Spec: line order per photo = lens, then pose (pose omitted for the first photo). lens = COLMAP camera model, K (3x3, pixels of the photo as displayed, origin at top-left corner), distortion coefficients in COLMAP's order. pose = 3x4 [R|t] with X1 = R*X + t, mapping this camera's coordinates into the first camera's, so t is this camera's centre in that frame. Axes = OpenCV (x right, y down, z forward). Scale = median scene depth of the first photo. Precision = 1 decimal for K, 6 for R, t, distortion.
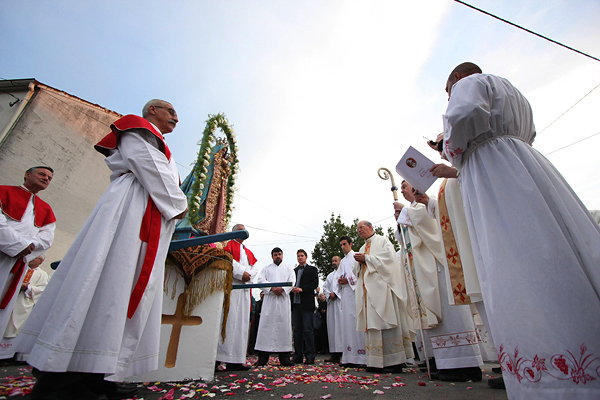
lens RADIAL K [[276.1, 0, 300.2], [0, 276.1, 200.4], [0, 0, 1]] dist [-0.010030, -0.000387]
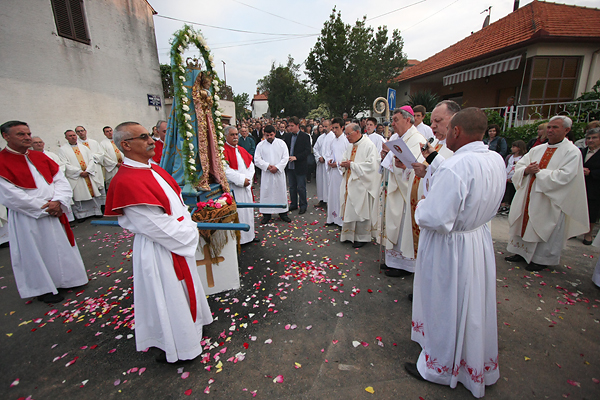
lens RADIAL K [[276.1, 0, 300.8], [0, 276.1, 201.5], [0, 0, 1]] dist [-0.010030, -0.000387]
pose [[0.999505, -0.029827, 0.010052, 0.019681], [0.014943, 0.730752, 0.682479, -0.473876], [-0.027702, -0.681991, 0.730836, 0.098311]]
